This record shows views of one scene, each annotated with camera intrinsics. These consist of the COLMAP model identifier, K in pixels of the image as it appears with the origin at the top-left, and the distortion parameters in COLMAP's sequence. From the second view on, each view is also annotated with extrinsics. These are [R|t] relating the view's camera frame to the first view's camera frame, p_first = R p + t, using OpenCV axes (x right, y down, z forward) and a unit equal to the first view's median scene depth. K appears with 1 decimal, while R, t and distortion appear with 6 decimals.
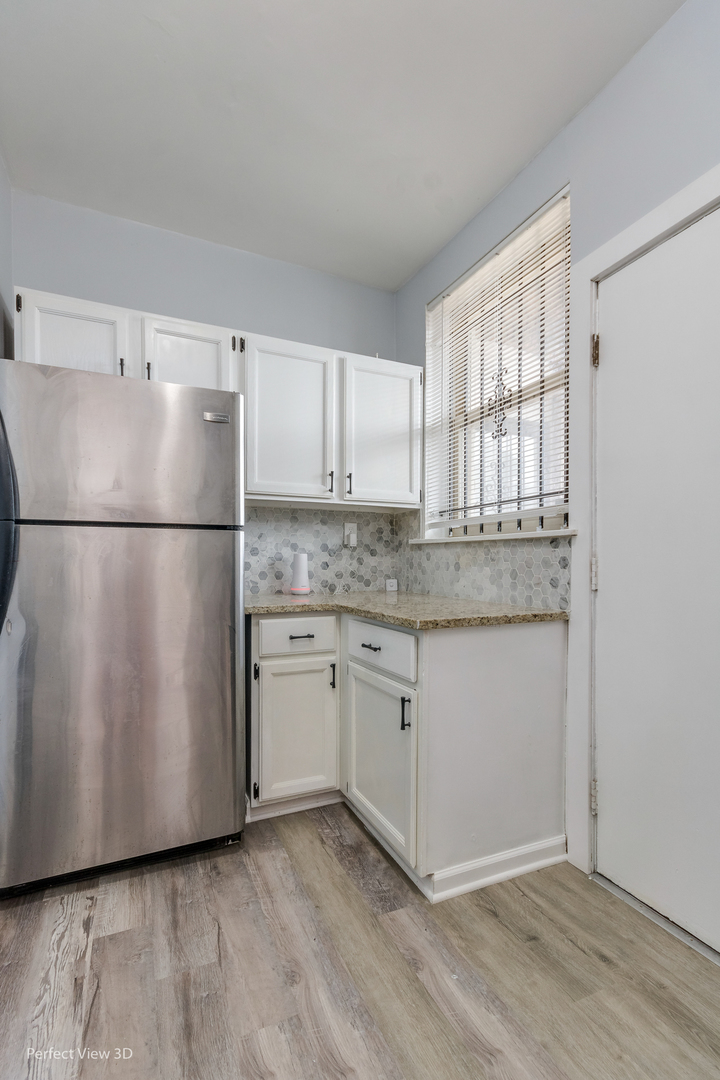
lens RADIAL K [[501.5, 0, 368.5], [0, 501.5, 565.1], [0, 0, 1]] dist [0.002676, -0.000016]
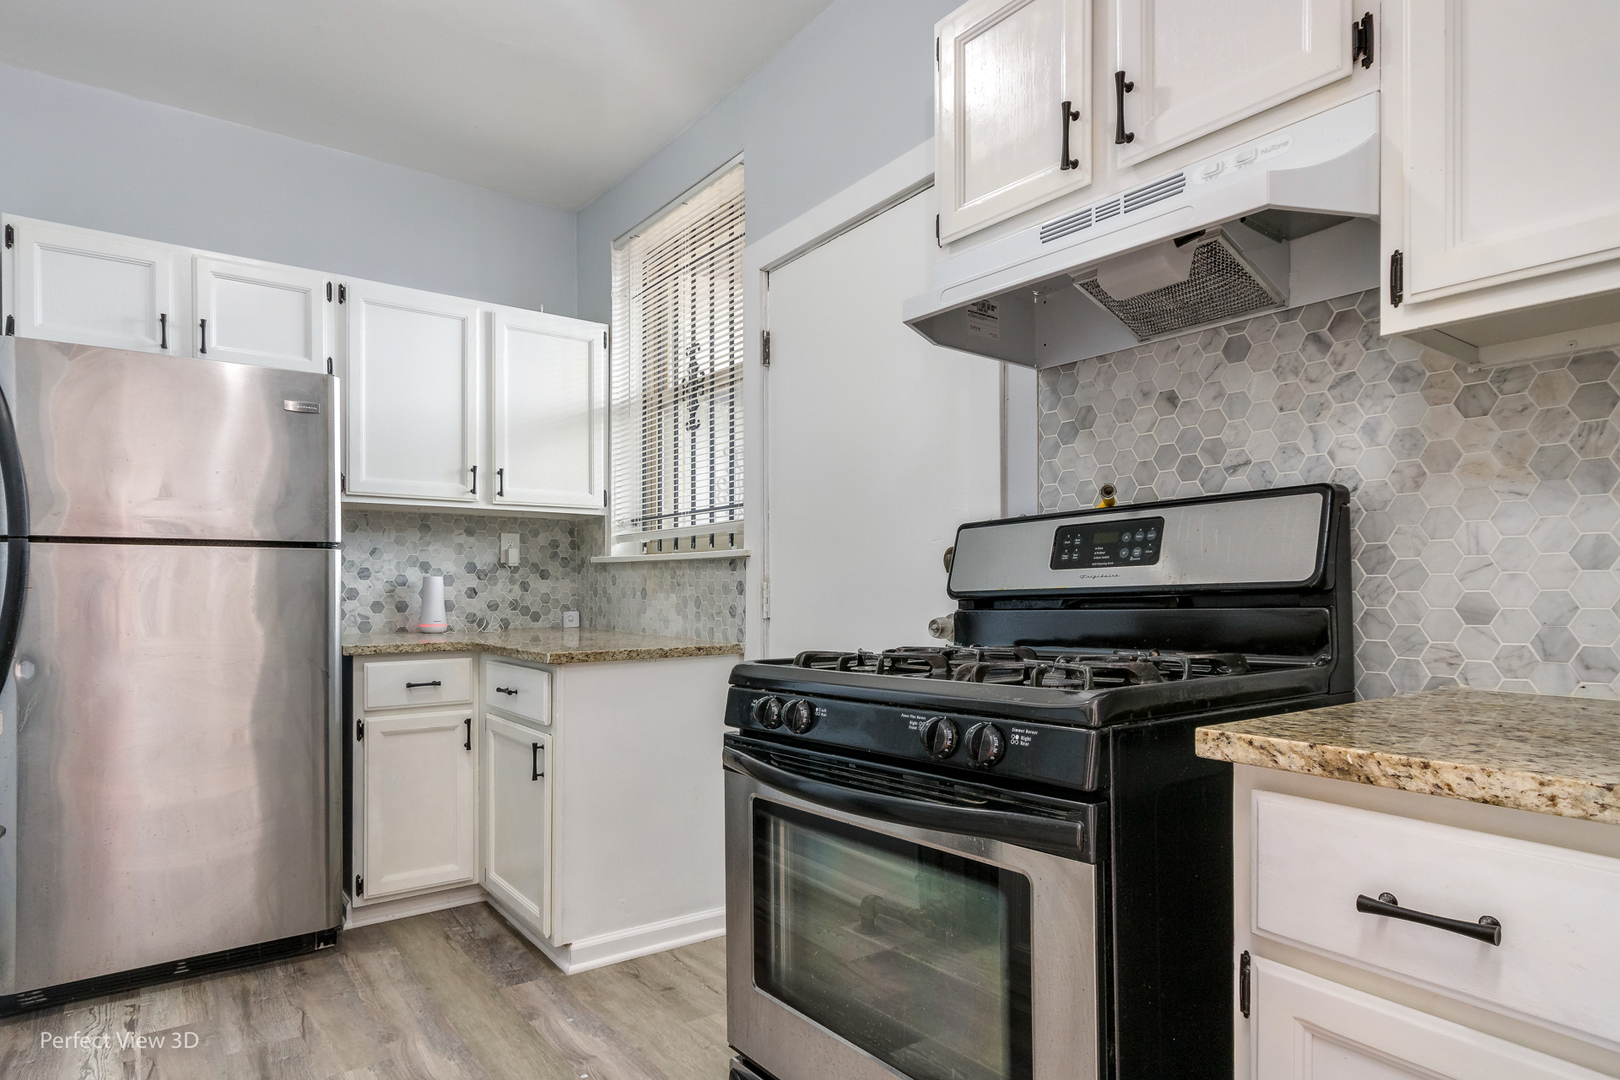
lens RADIAL K [[915.3, 0, 804.7], [0, 915.3, 587.6], [0, 0, 1]] dist [0.005393, -0.000247]
pose [[0.981198, -0.002873, 0.192983, 0.174590], [0.003896, 0.999980, -0.004922, 0.002734], [-0.192965, 0.005581, 0.981190, -0.511305]]
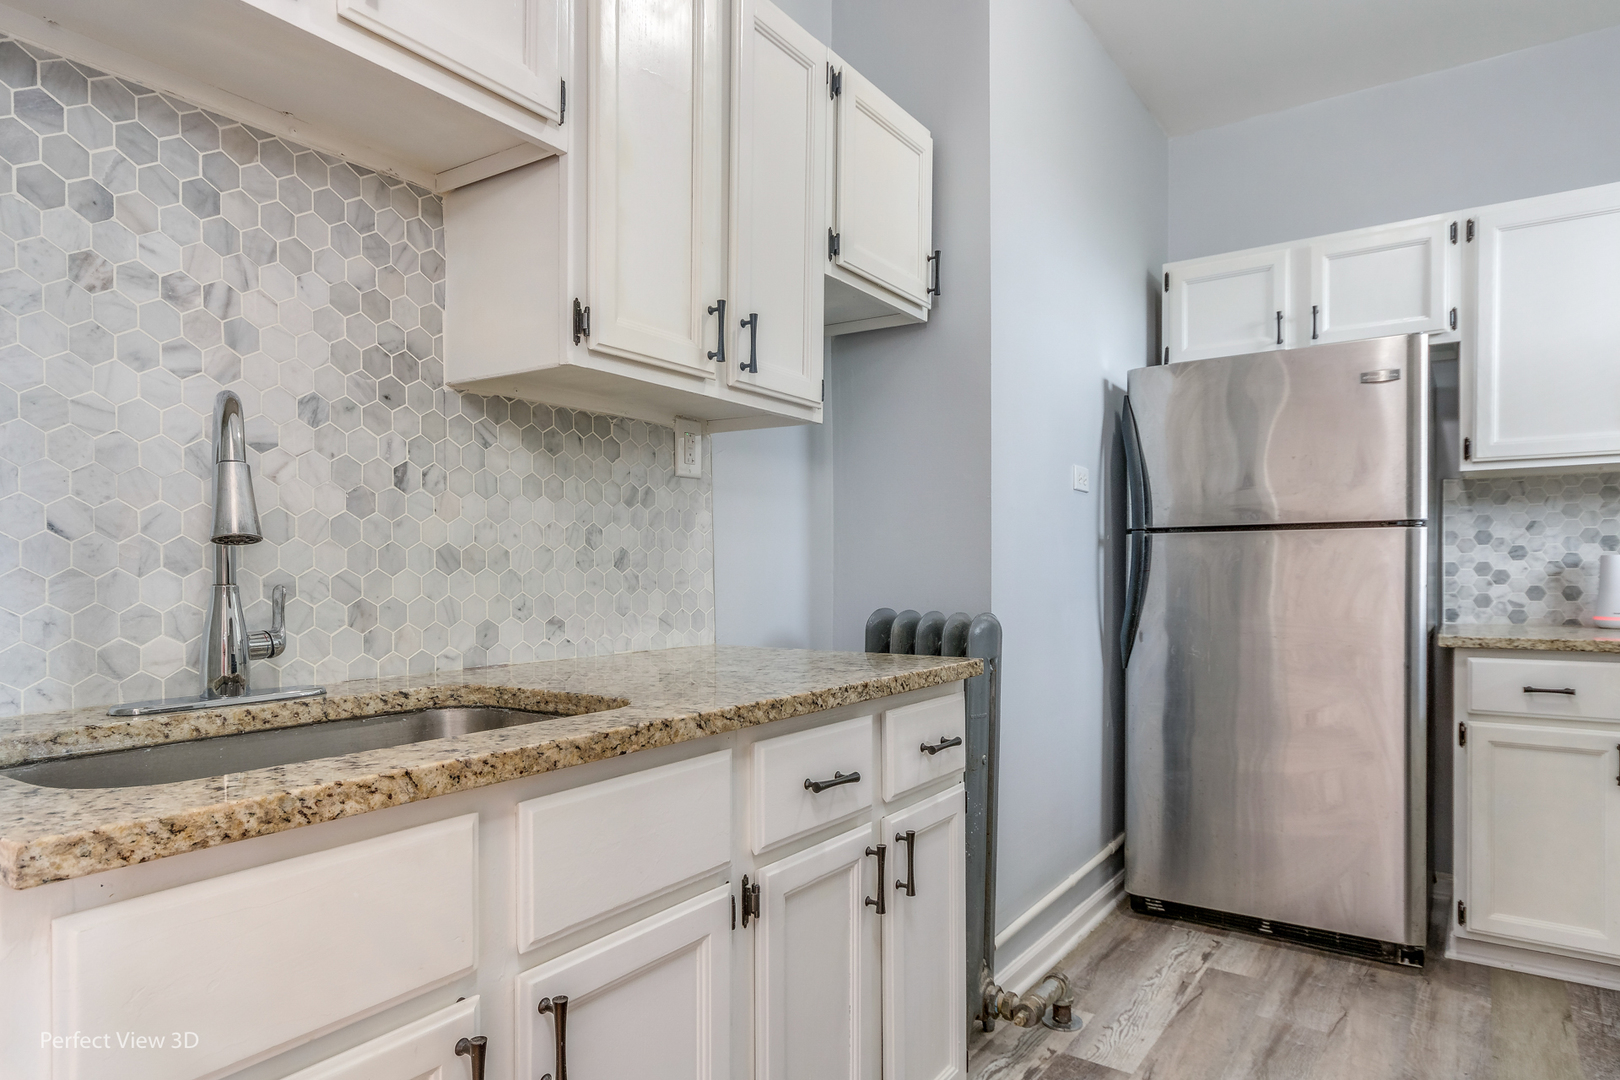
lens RADIAL K [[969.4, 0, 789.2], [0, 969.4, 582.9], [0, 0, 1]] dist [0.009015, 0.002251]
pose [[0.490137, 0.007158, -0.871616, 0.462633], [-0.001461, 0.999972, 0.007390, 0.002398], [0.871644, -0.002348, 0.490133, -0.413072]]
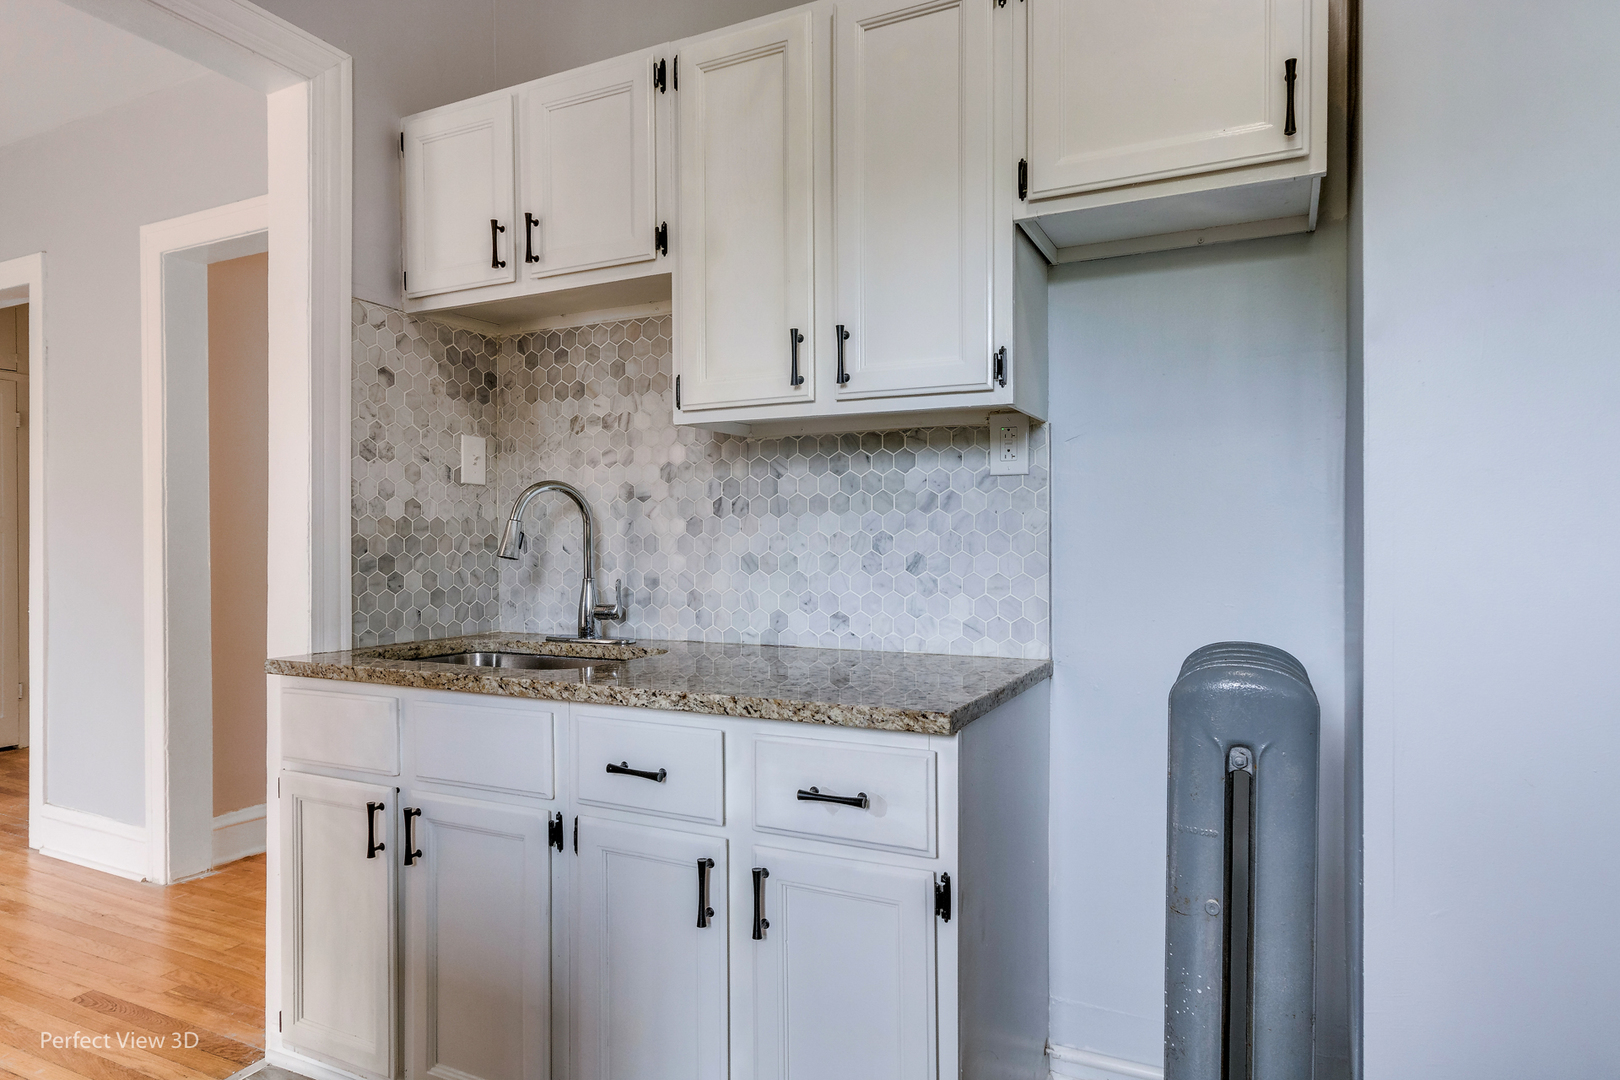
lens RADIAL K [[956.4, 0, 810.0], [0, 956.4, 540.0], [0, 0, 1]] dist [0.004265, 0.000157]
pose [[-0.794135, -0.003162, -0.607733, 0.232795], [-0.003704, 0.999993, -0.000364, -0.037650], [0.607730, 0.001962, -0.794142, 0.650234]]
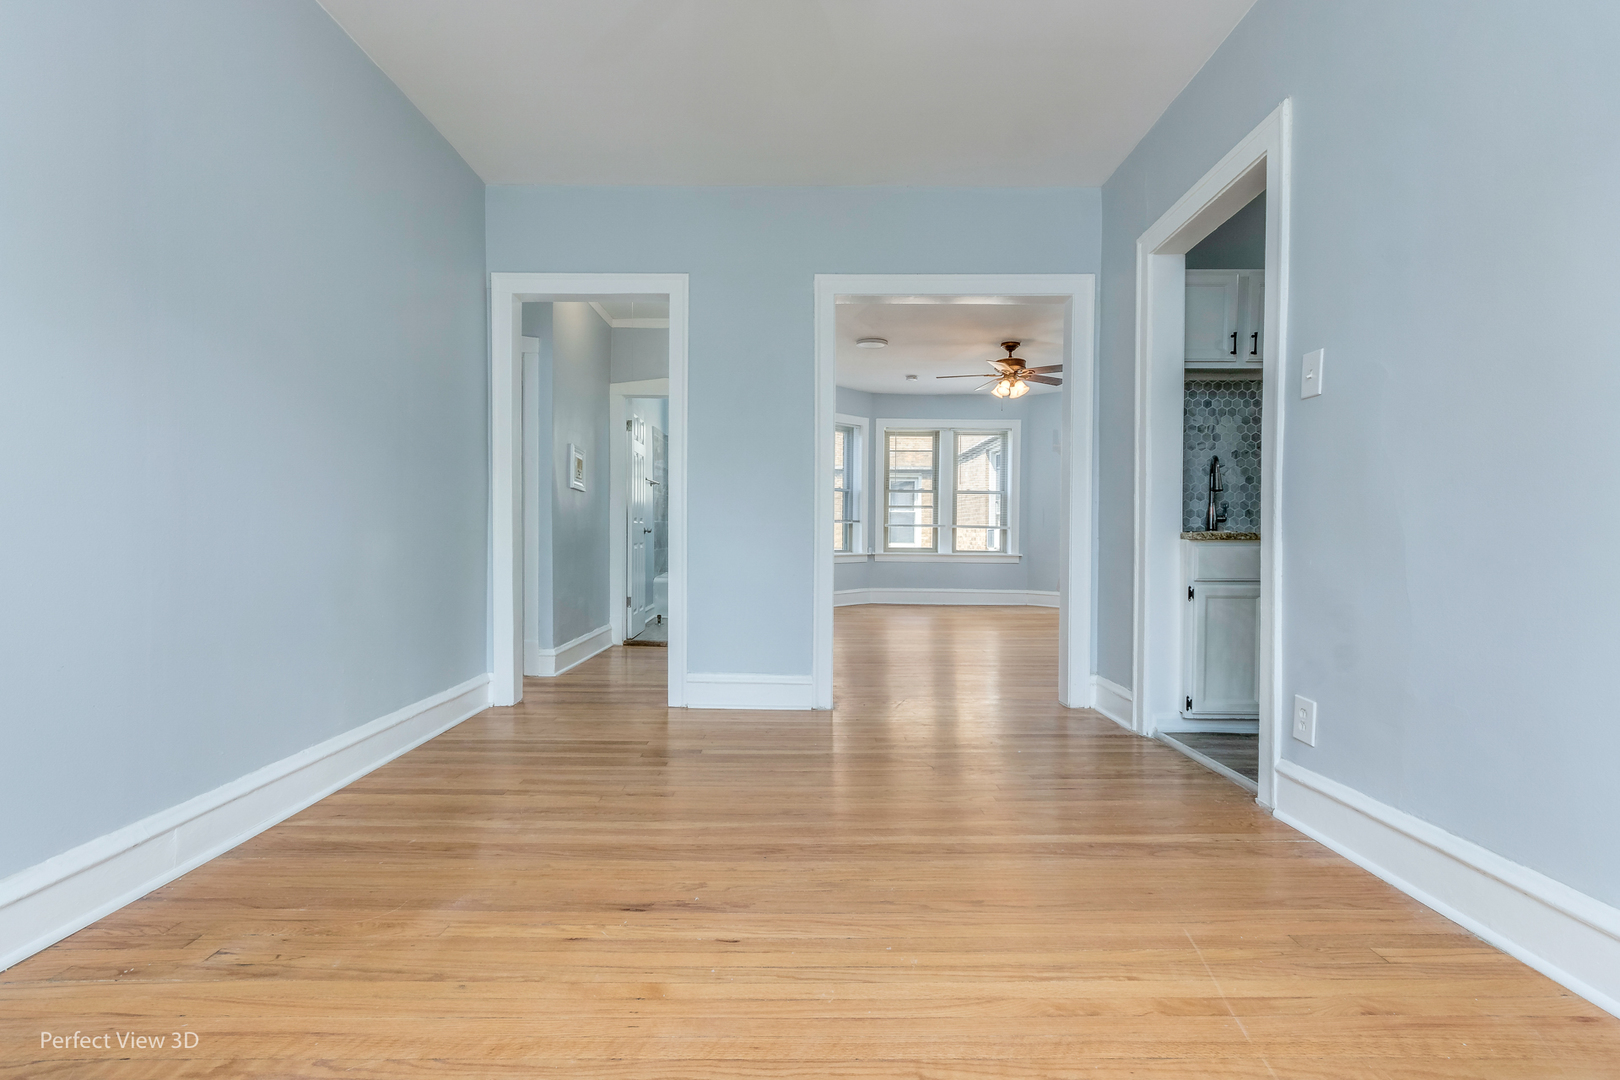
lens RADIAL K [[781.4, 0, 794.5], [0, 781.4, 538.2], [0, 0, 1]] dist [0.002152, 0.000157]
pose [[-0.438300, 0.005277, -0.898813, 1.983633], [-0.011008, 0.999876, 0.011239, 0.087220], [0.898761, 0.014821, -0.438188, -0.503841]]
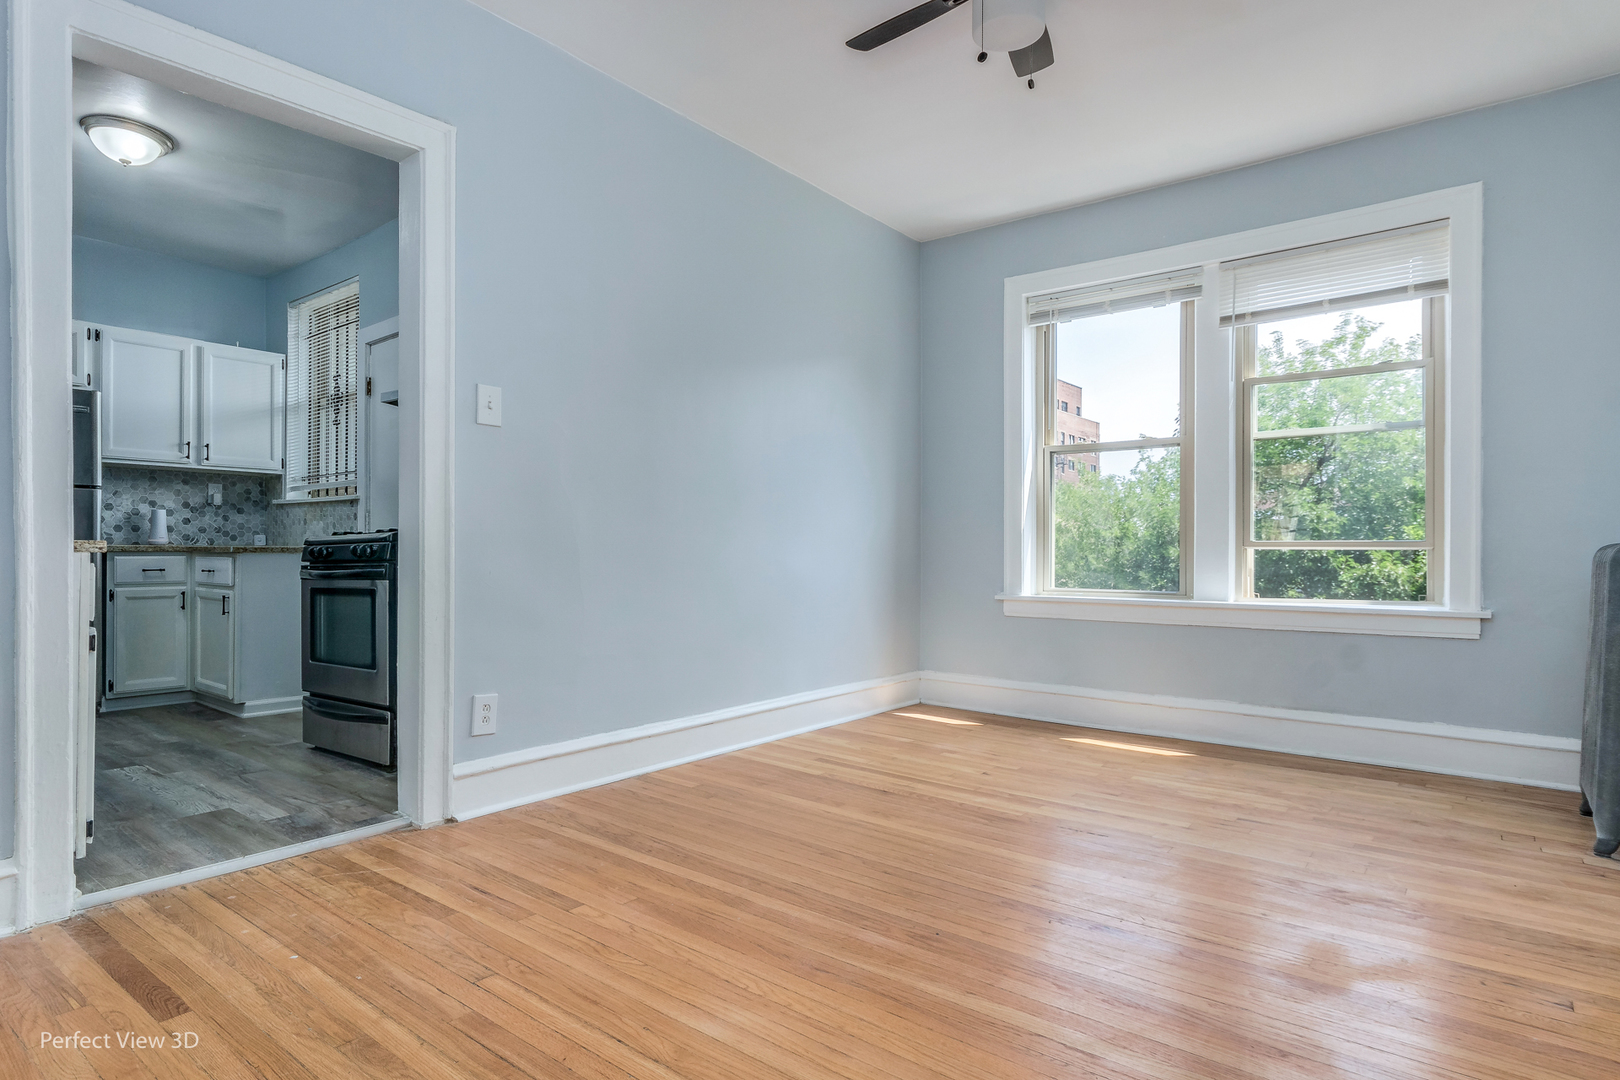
lens RADIAL K [[897.4, 0, 805.2], [0, 897.4, 552.9], [0, 0, 1]] dist [0.002502, -0.000754]
pose [[0.902883, 0.002205, 0.429881, 0.407422], [-0.001143, 0.999996, -0.002729, 0.103337], [-0.429886, 0.001973, 0.902881, -1.915988]]
